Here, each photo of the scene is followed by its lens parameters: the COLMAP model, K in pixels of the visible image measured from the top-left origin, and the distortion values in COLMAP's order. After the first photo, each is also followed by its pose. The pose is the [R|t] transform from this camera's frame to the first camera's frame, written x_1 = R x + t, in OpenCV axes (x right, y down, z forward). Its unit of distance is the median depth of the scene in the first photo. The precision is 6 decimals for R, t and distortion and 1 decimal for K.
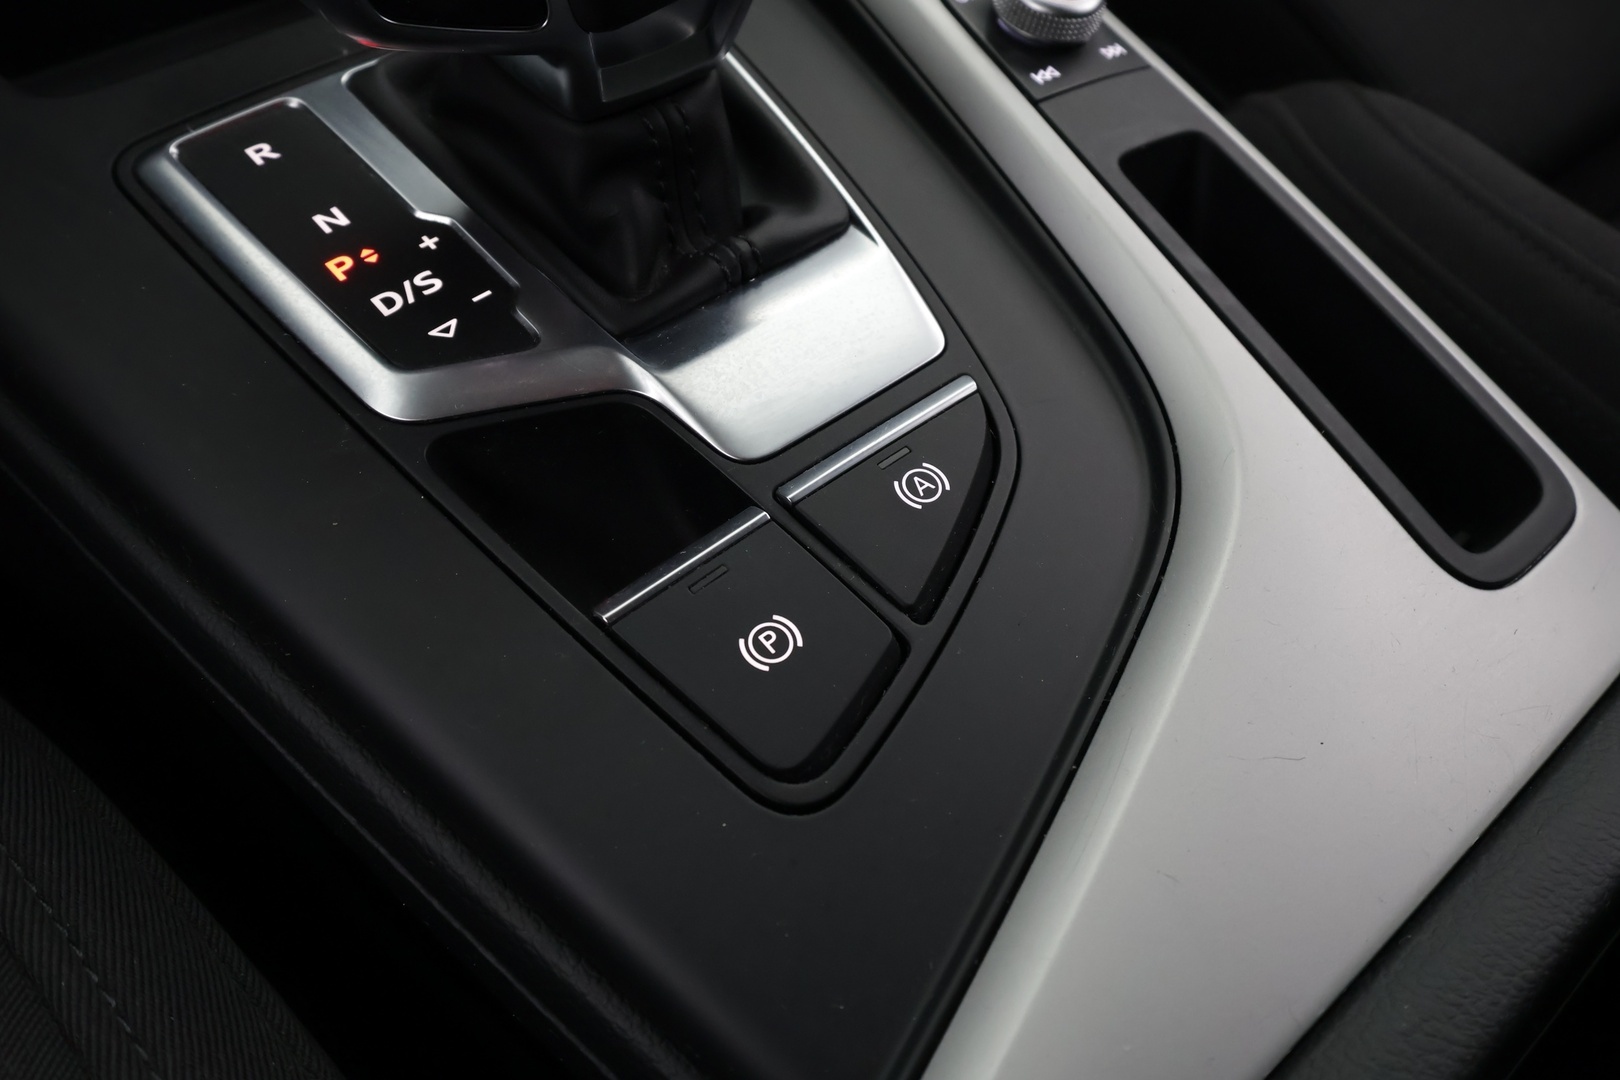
lens RADIAL K [[1292.0, 0, 814.5], [0, 1292.0, 547.6], [0, 0, 1]] dist [0.003510, 0.001535]
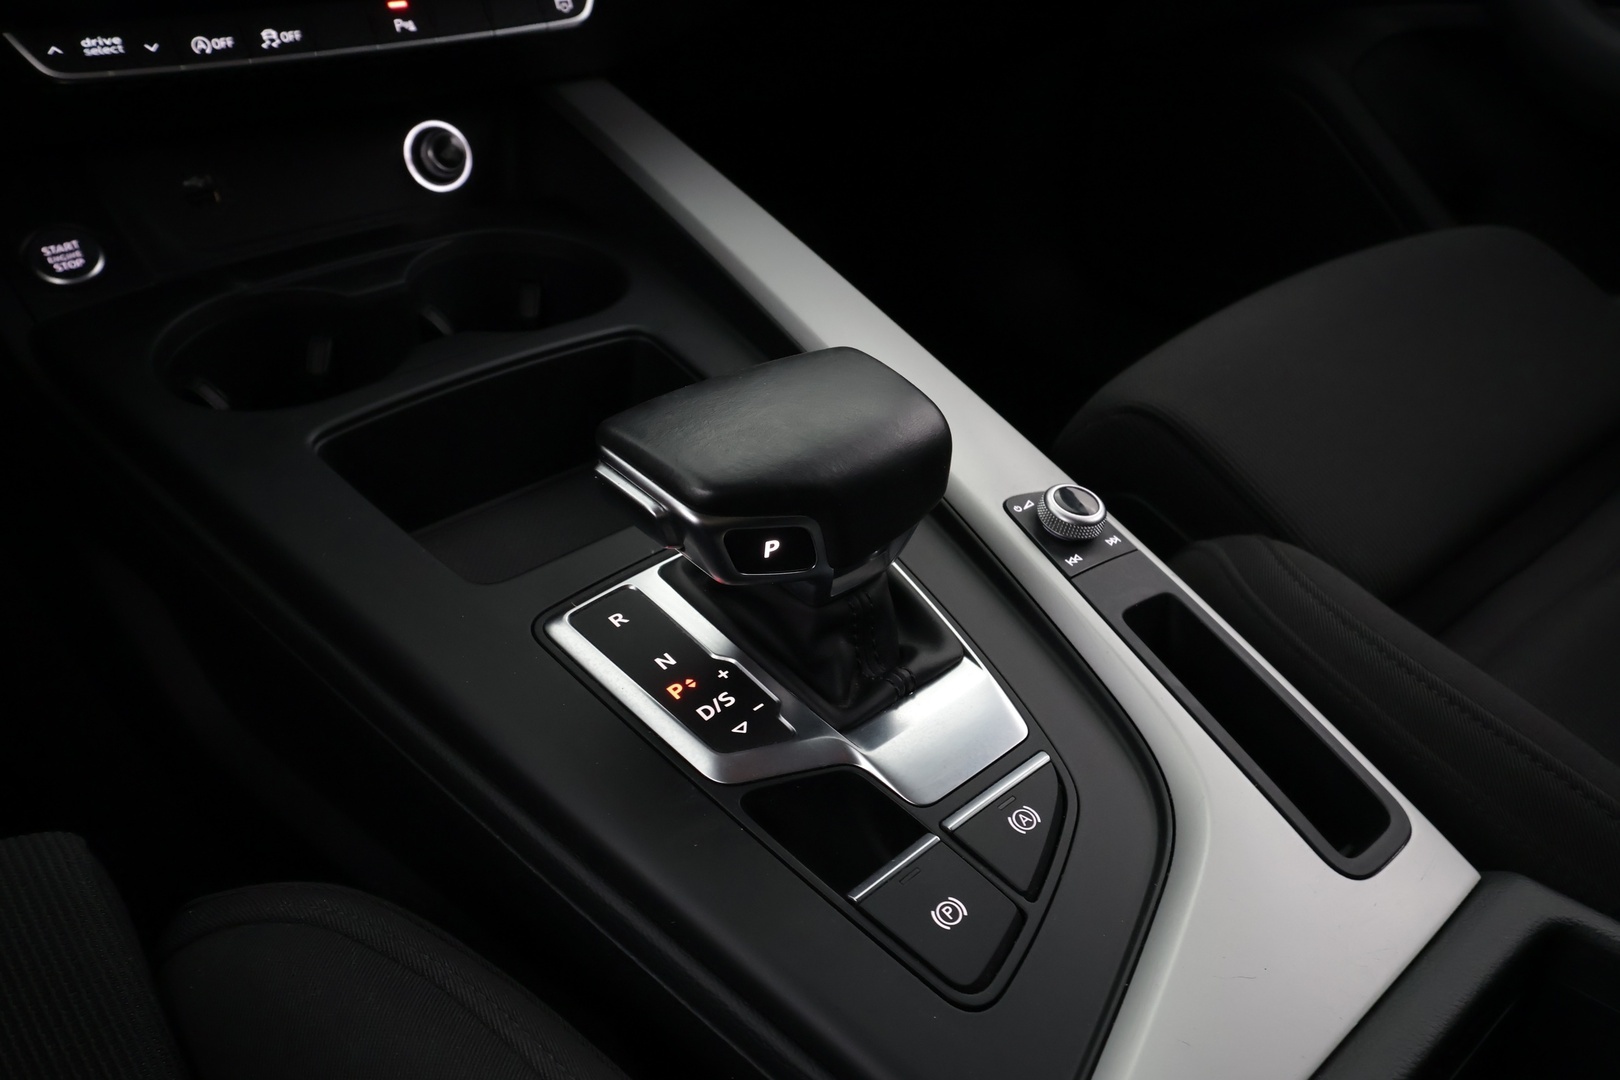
lens RADIAL K [[1292.0, 0, 814.5], [0, 1292.0, 547.6], [0, 0, 1]] dist [0.003510, 0.001535]
pose [[0.999905, -0.004015, 0.013163, -0.204570], [0.006982, 0.972263, -0.233786, -0.000049], [-0.011860, 0.233856, 0.972199, -0.705729]]
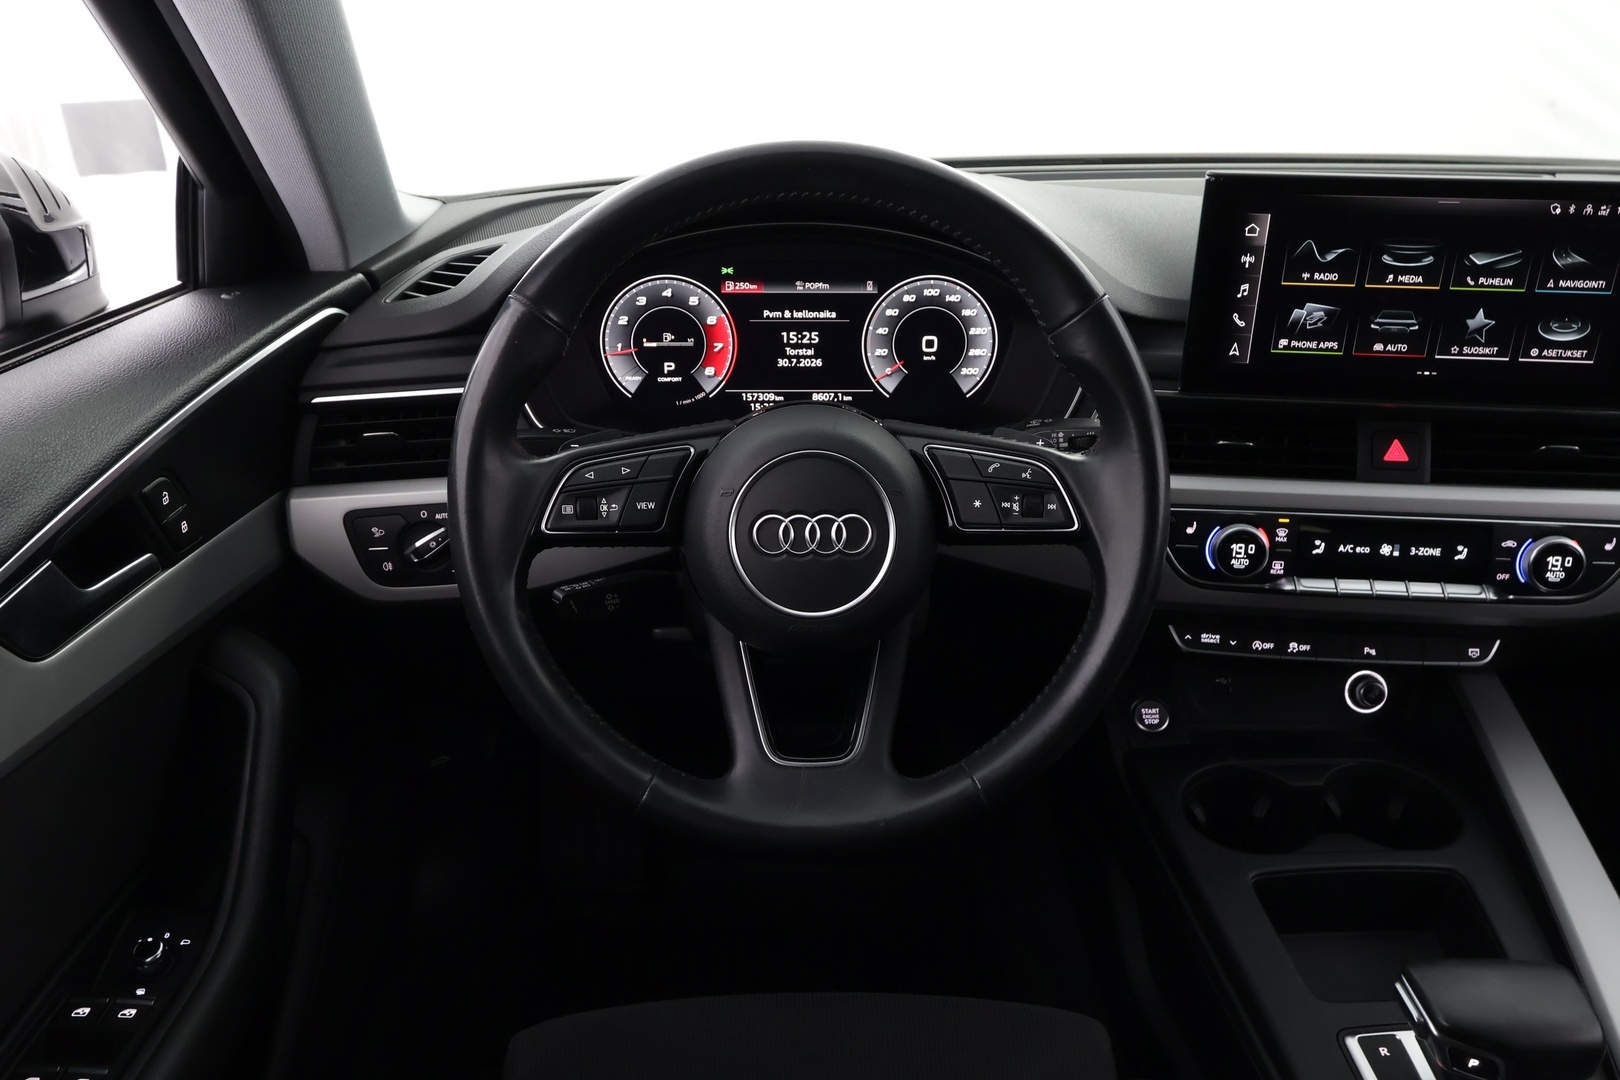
lens RADIAL K [[1292.0, 0, 814.5], [0, 1292.0, 547.6], [0, 0, 1]] dist [0.003510, 0.001535]
pose [[0.775953, 0.246153, -0.580780, 0.037472], [-0.447566, 0.863652, -0.231928, -0.006307], [0.444502, 0.439903, 0.780323, -2.868215]]
